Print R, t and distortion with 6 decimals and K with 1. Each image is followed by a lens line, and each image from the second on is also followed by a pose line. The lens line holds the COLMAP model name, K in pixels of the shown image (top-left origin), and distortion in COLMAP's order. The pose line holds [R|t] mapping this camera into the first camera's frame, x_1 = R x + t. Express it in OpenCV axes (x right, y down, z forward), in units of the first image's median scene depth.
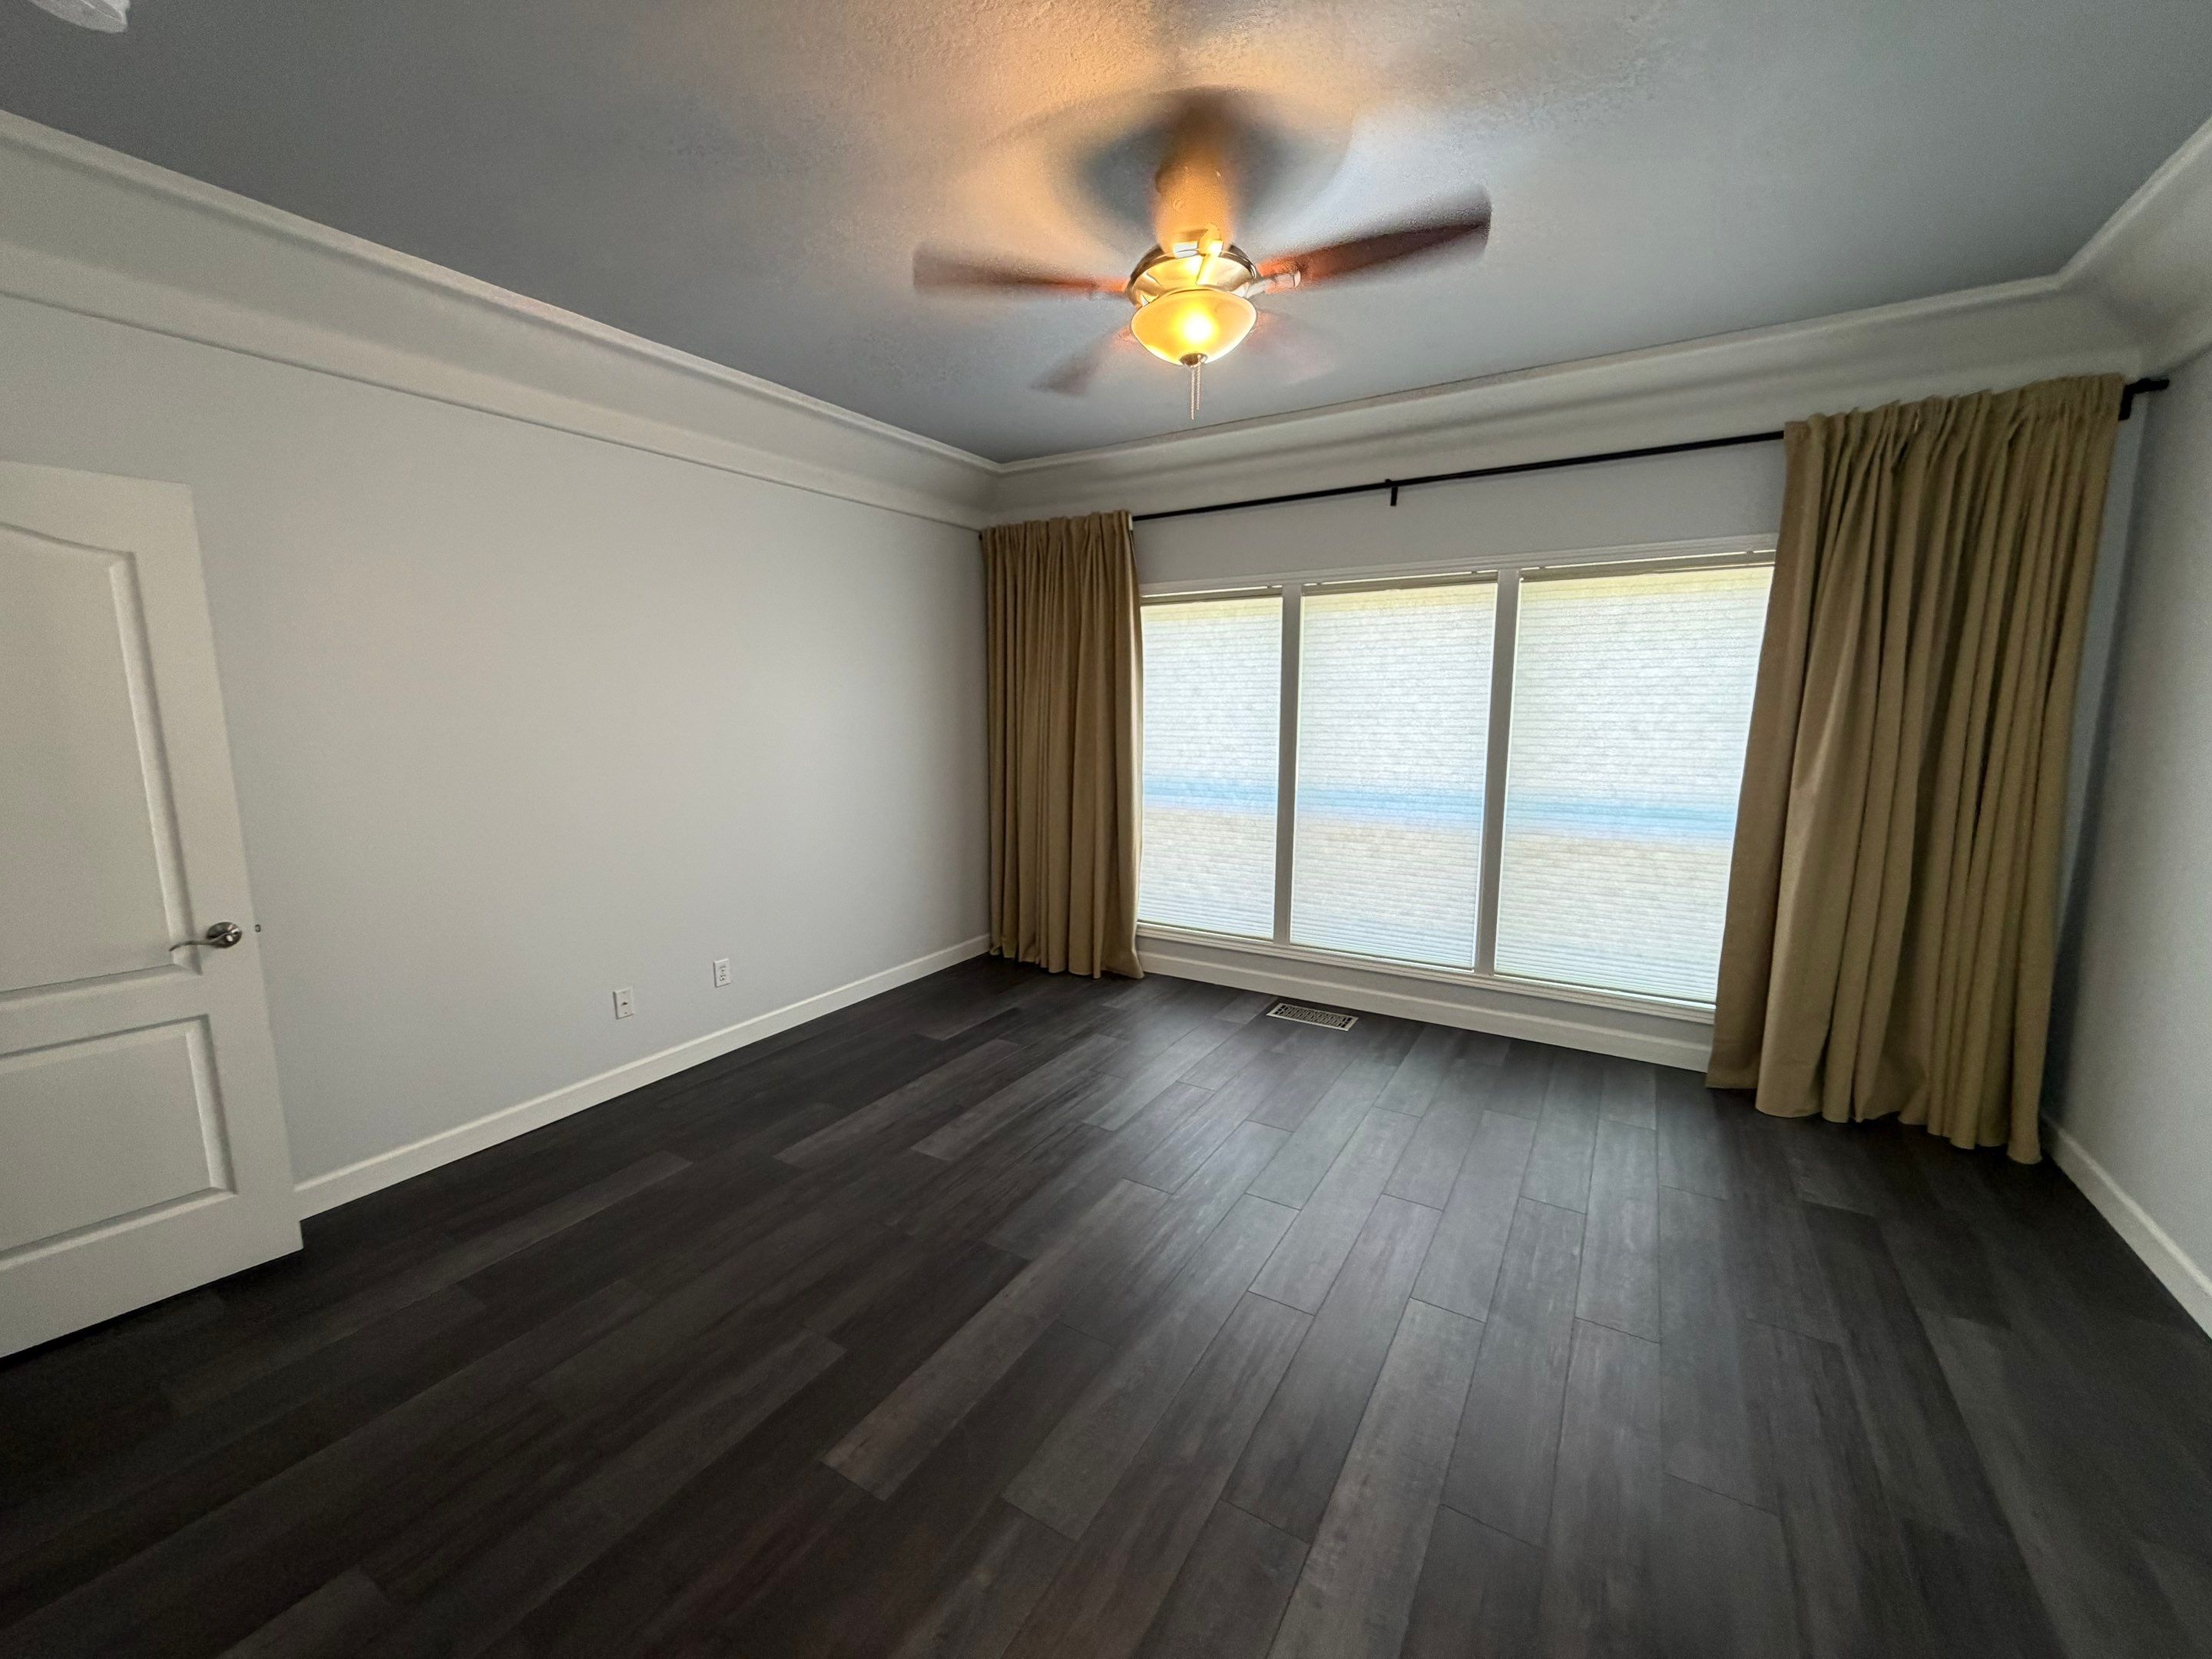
lens RADIAL K [[874.5, 0, 1097.8], [0, 874.5, 827.5], [0, 0, 1]] dist [-0.010951, 0.005140]
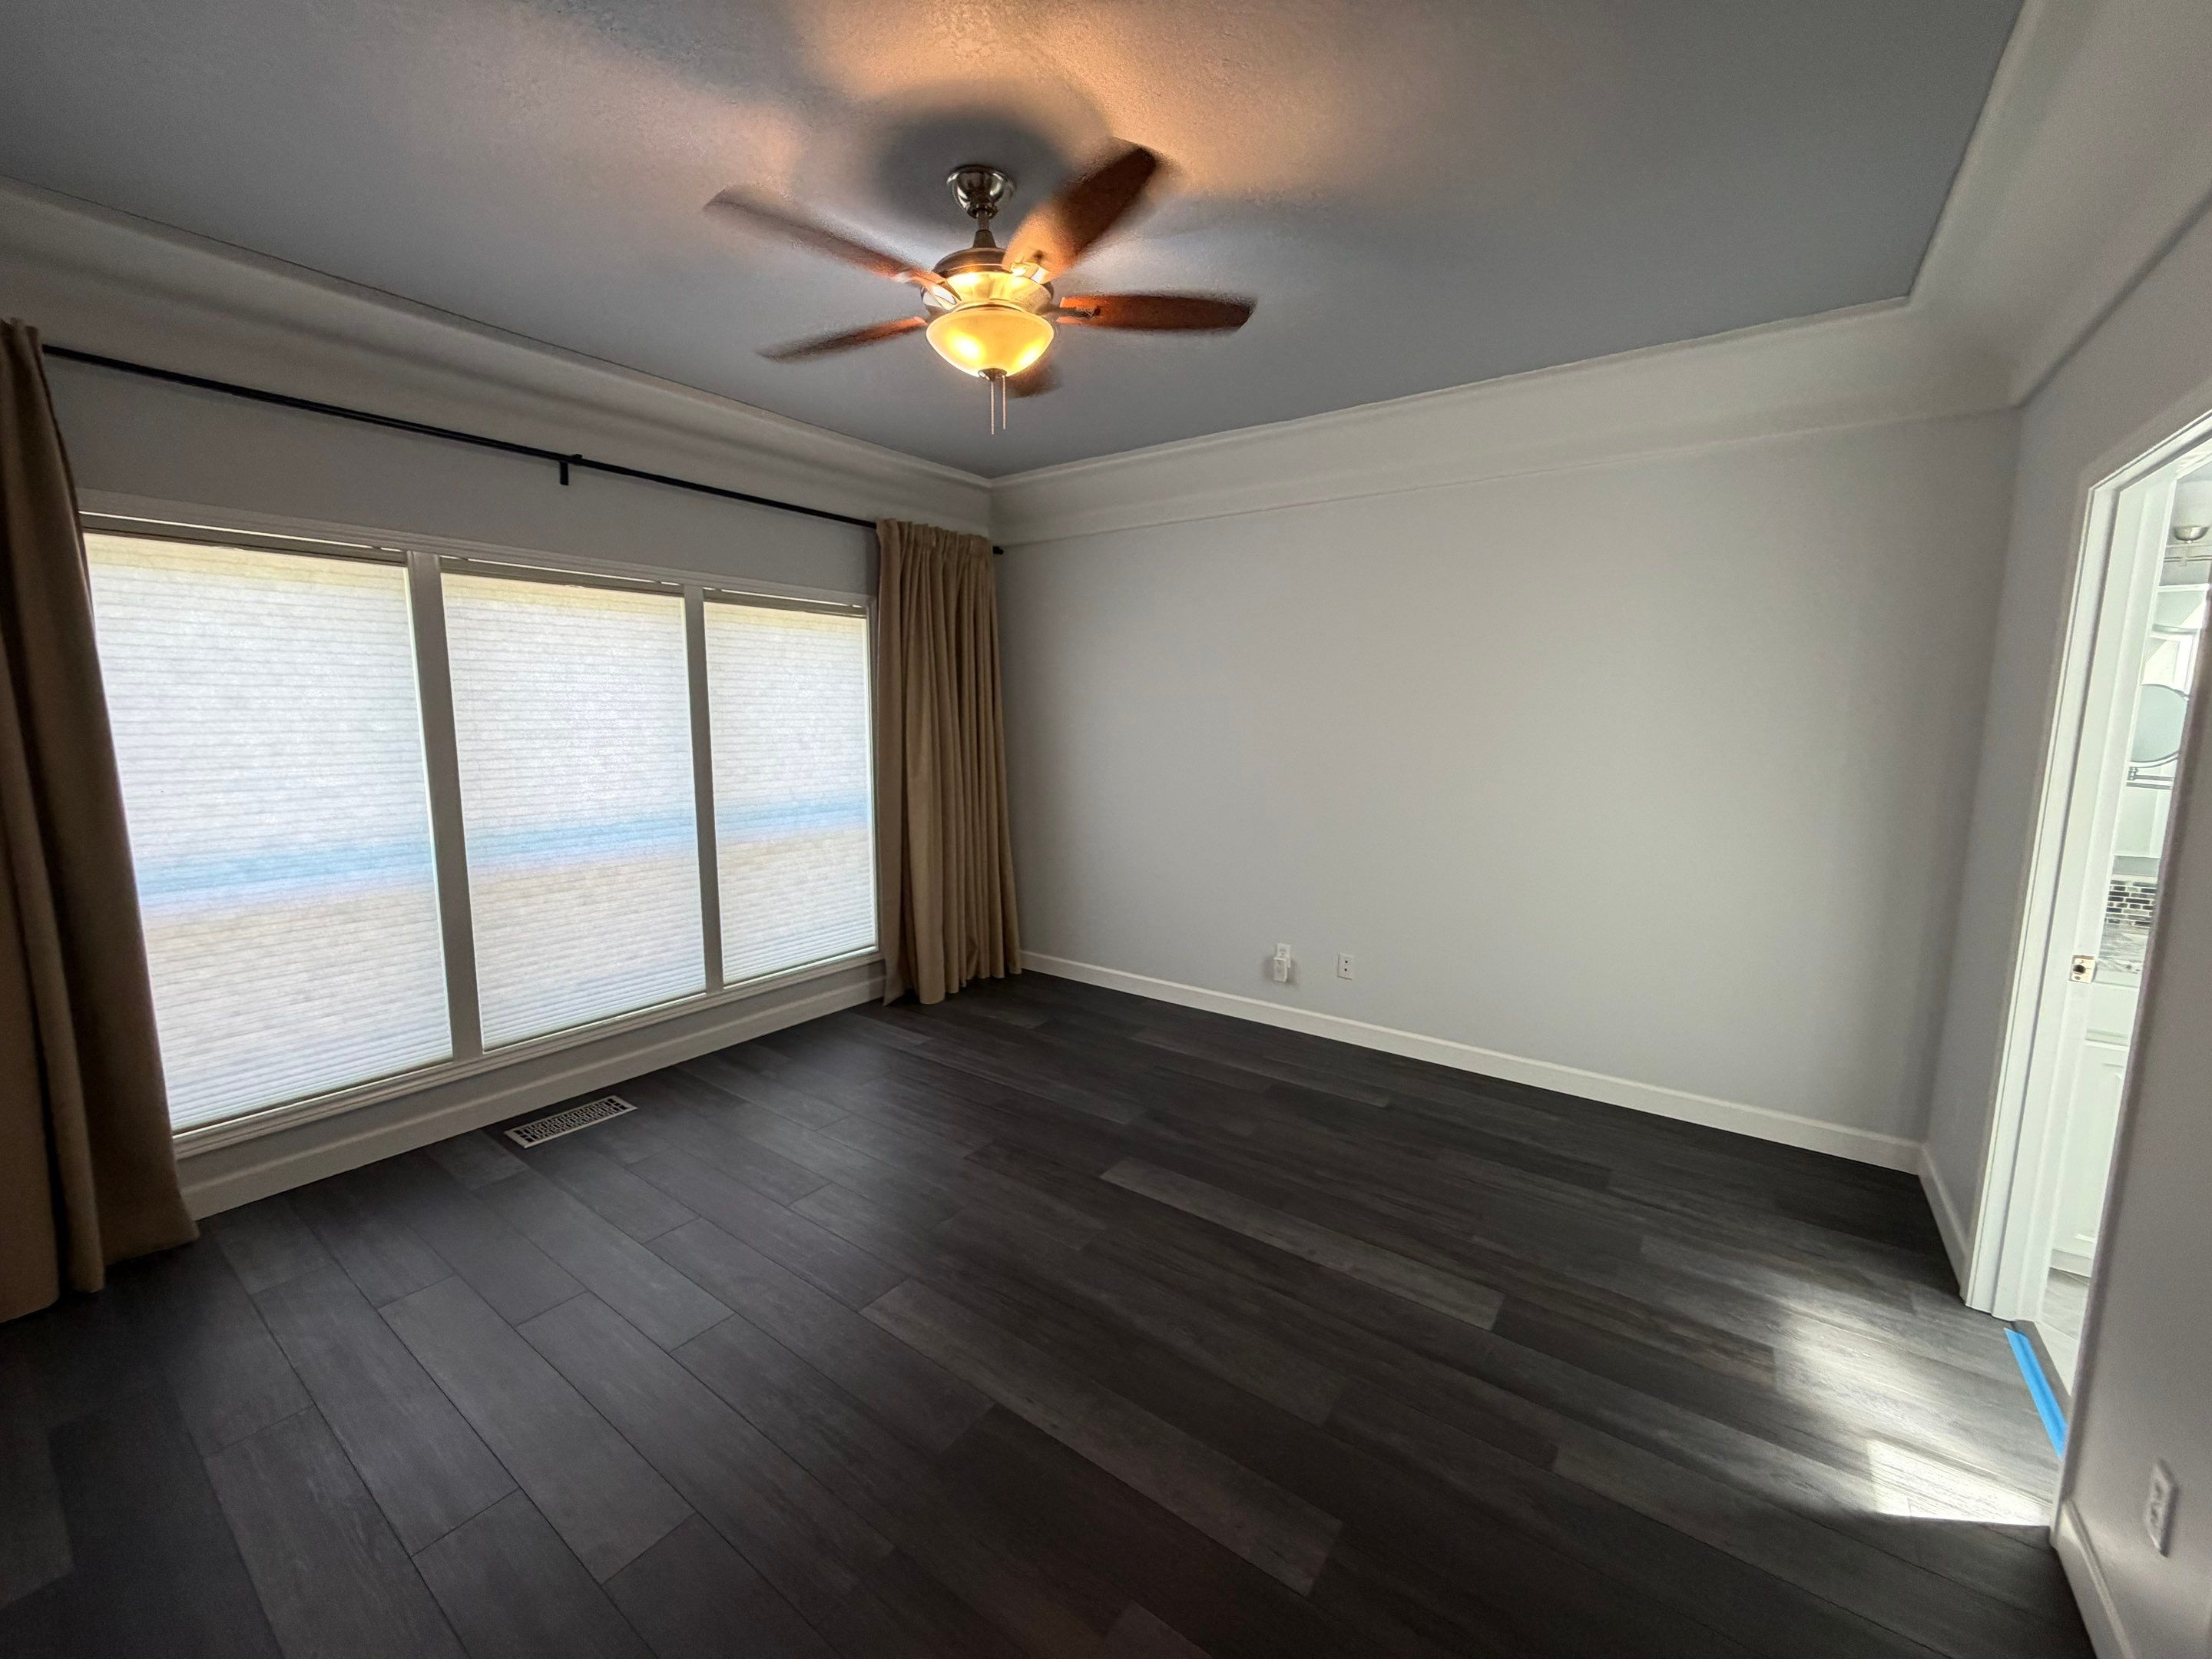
lens RADIAL K [[874.5, 0, 1097.8], [0, 874.5, 827.5], [0, 0, 1]] dist [-0.010951, 0.005140]
pose [[0.078759, -0.128341, 0.988598, -0.489045], [0.137619, 0.983583, 0.116726, -0.072600], [-0.987349, 0.126857, 0.095128, 0.457512]]
